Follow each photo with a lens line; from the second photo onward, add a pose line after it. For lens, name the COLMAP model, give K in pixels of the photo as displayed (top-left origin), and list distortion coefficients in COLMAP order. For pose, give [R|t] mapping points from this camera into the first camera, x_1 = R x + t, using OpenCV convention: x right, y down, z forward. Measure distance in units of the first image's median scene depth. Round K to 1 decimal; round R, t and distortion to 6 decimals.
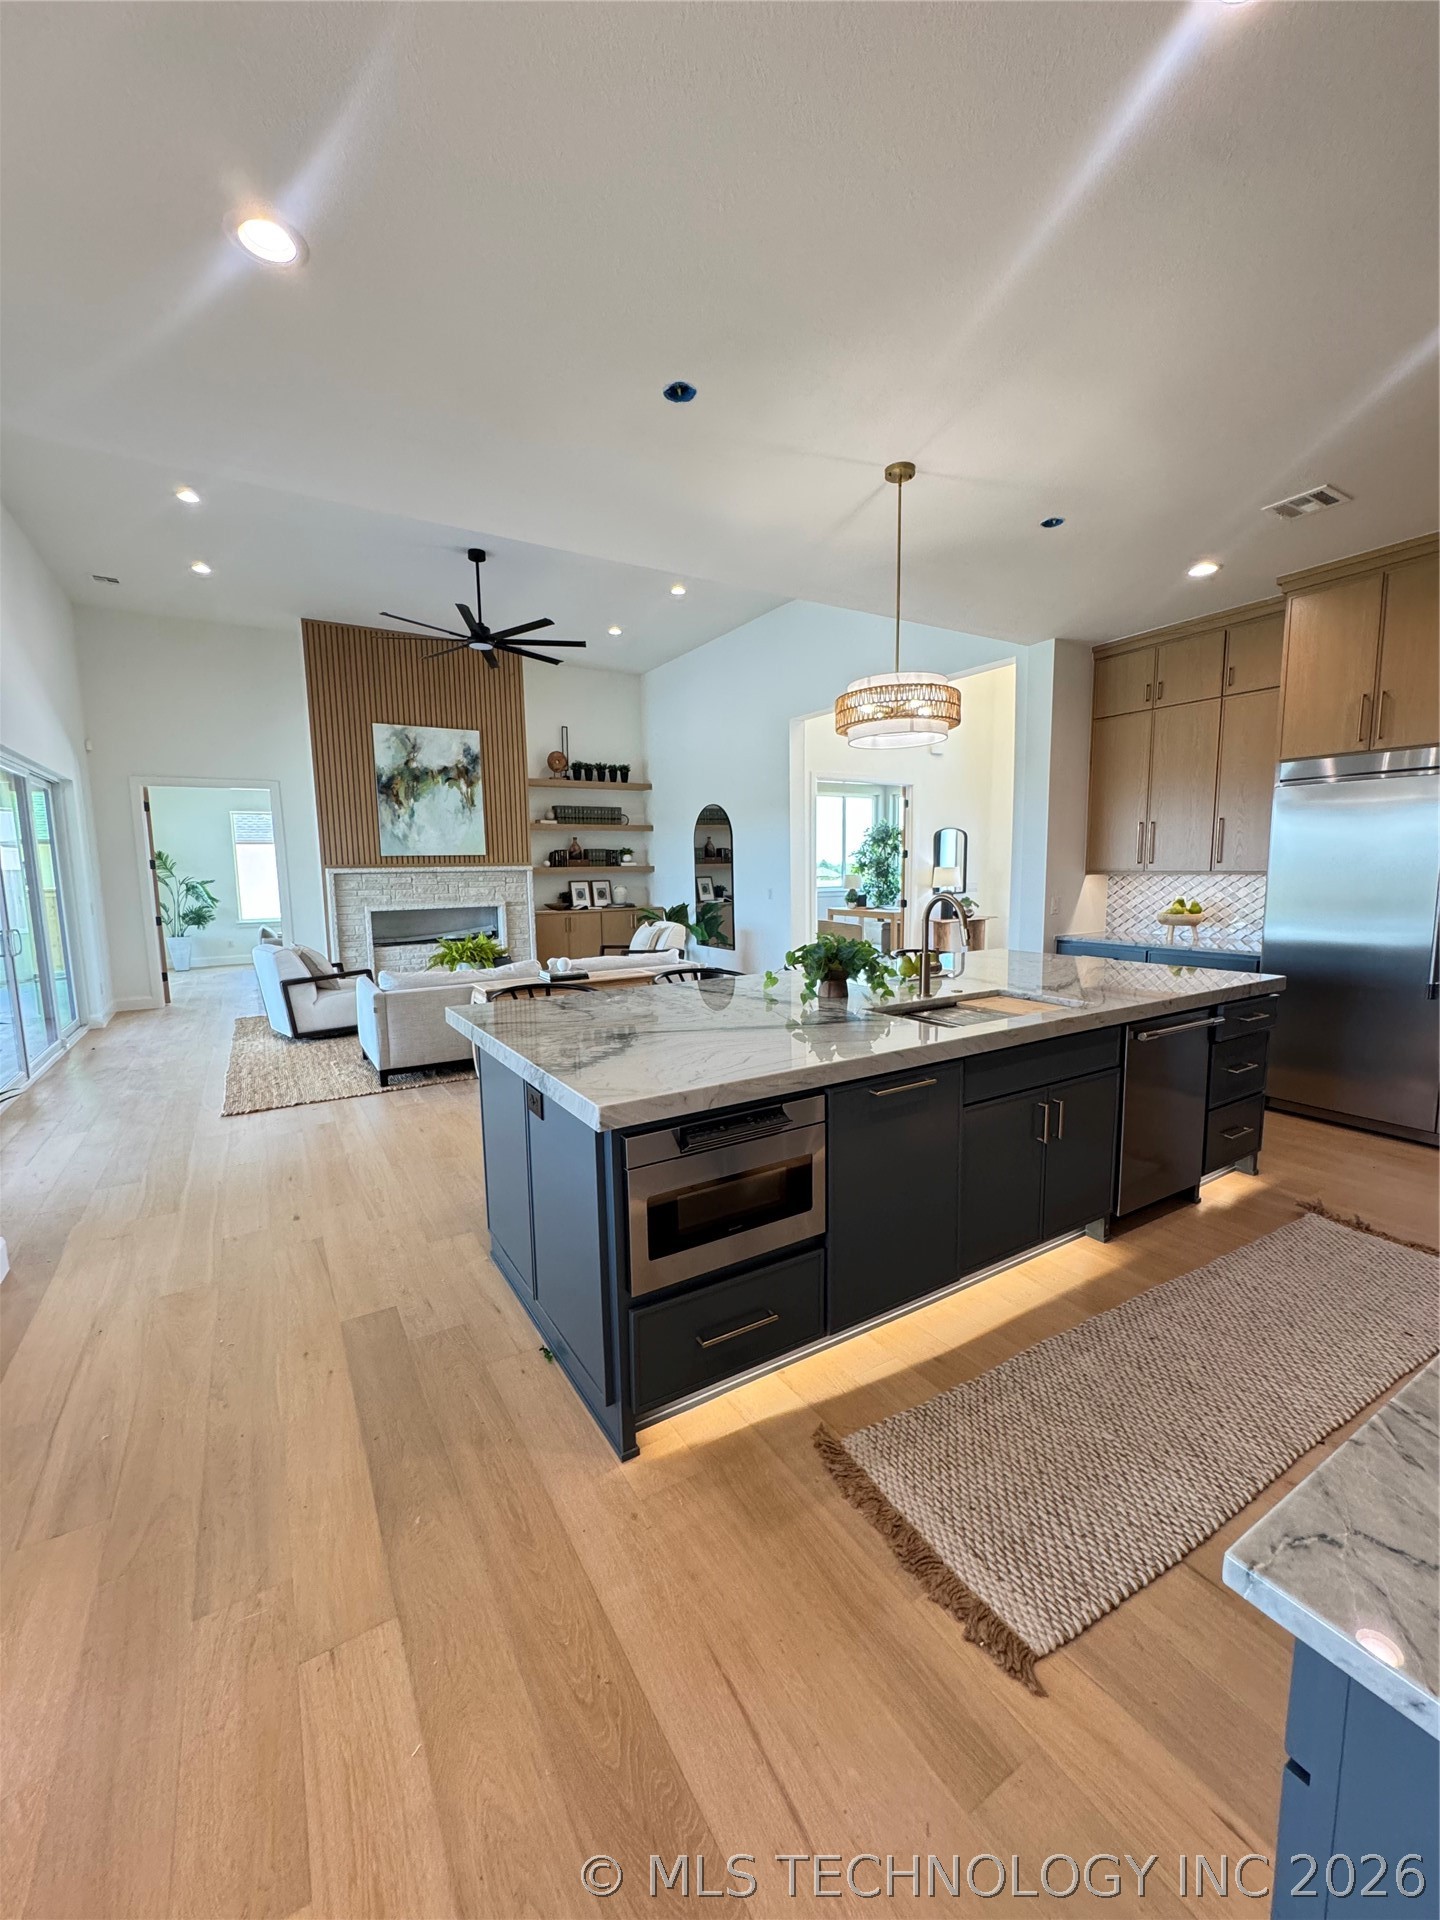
lens RADIAL K [[767.2, 0, 710.6], [0, 767.2, 962.9], [0, 0, 1]] dist [0.000653, -0.000672]
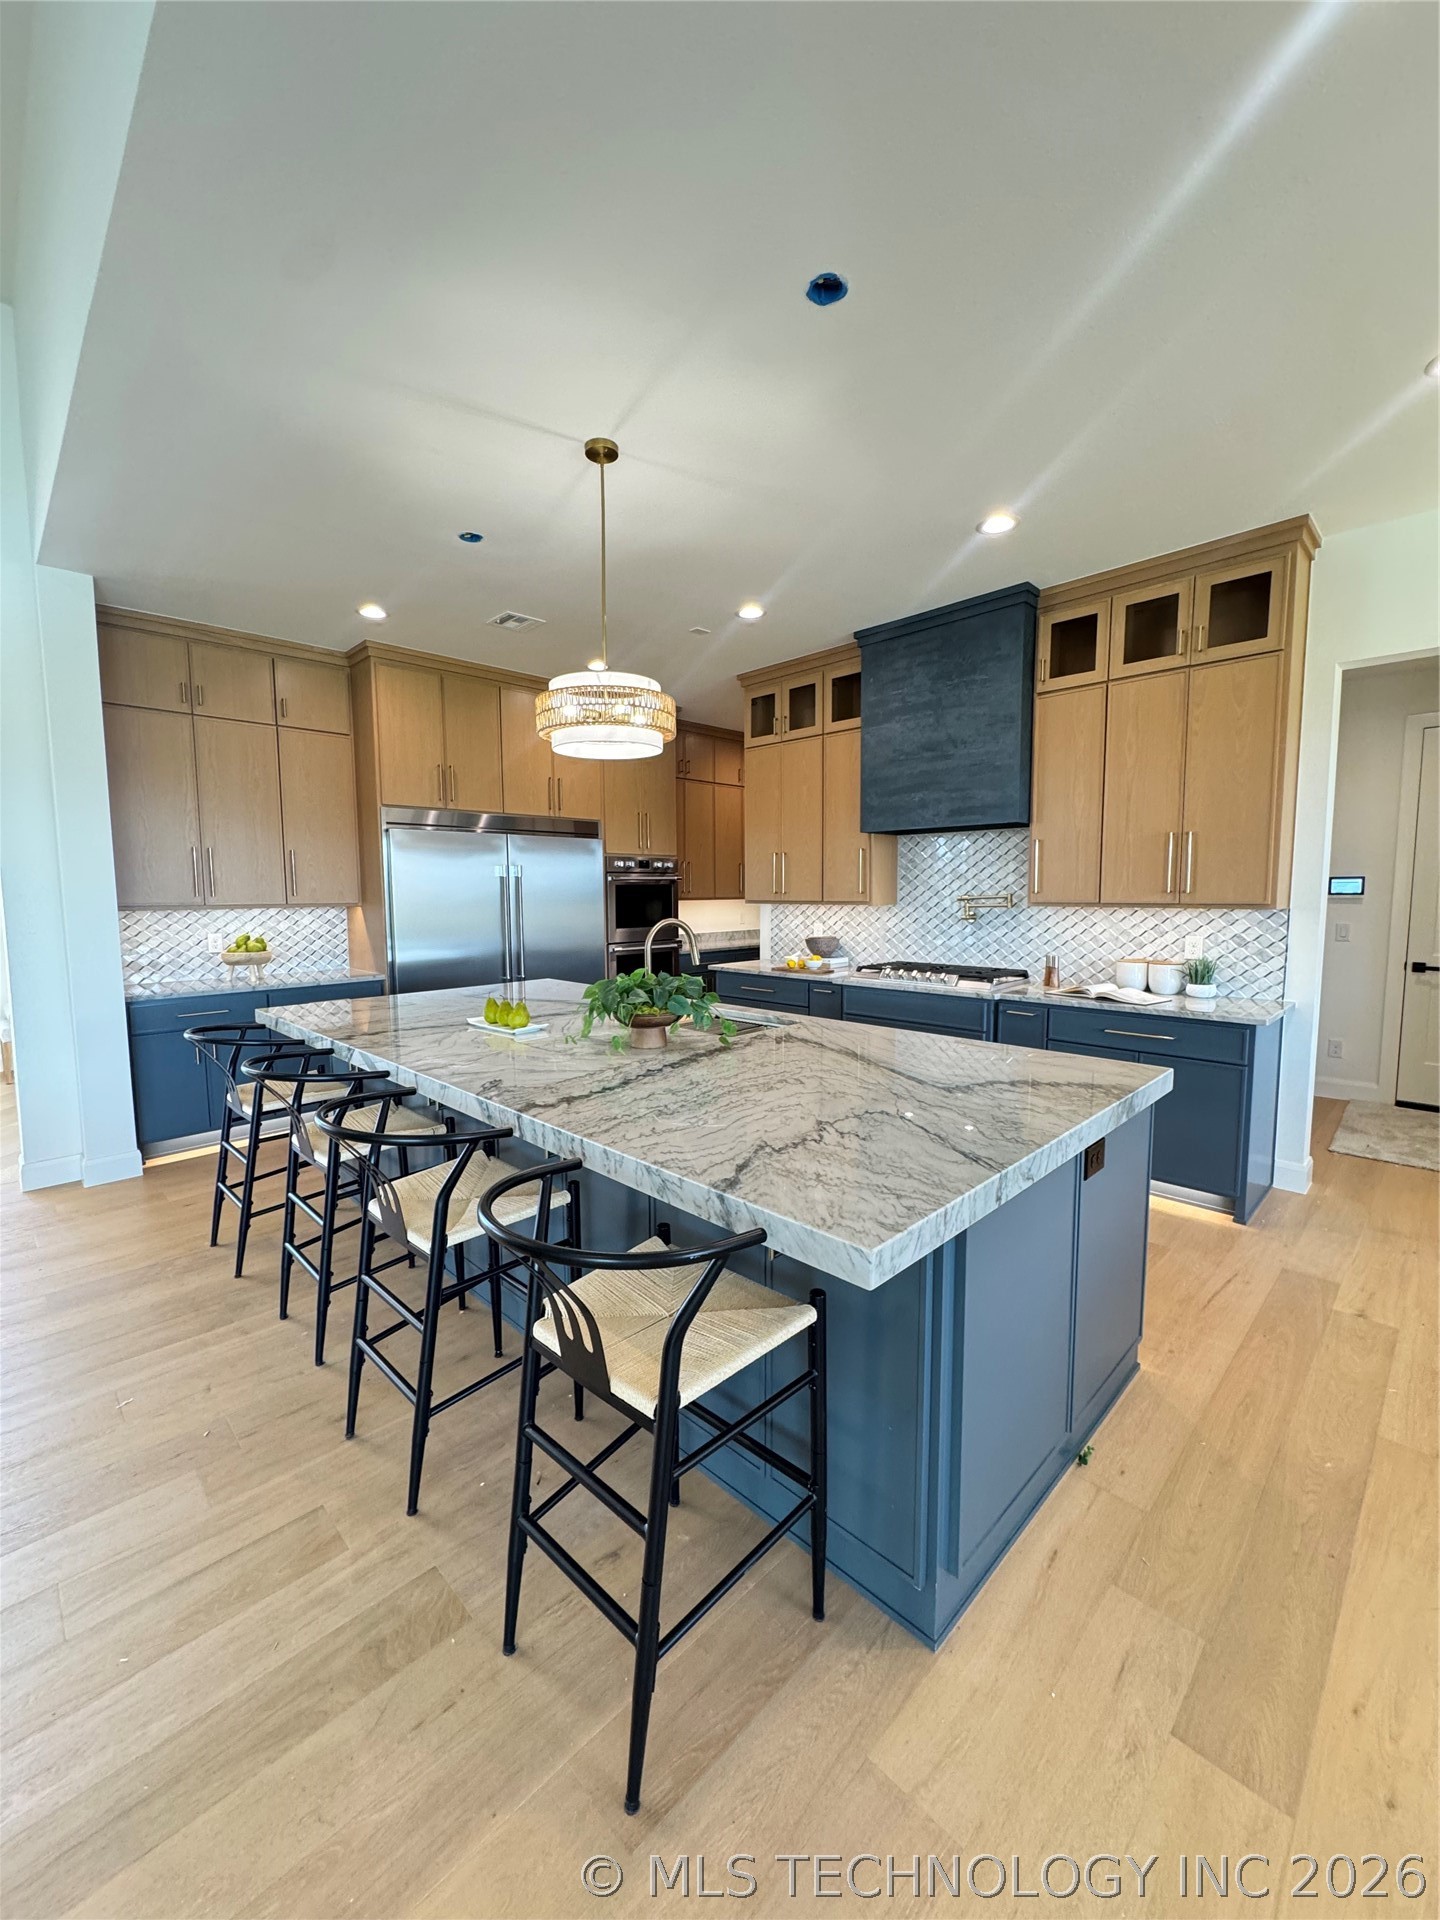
lens RADIAL K [[767.2, 0, 727.7], [0, 767.2, 956.8], [0, 0, 1]] dist [0.000653, -0.000672]
pose [[-0.248400, -0.066976, 0.966339, -0.507269], [0.134005, 0.985638, 0.102760, -0.094720], [-0.959344, 0.155020, -0.235858, 0.846508]]
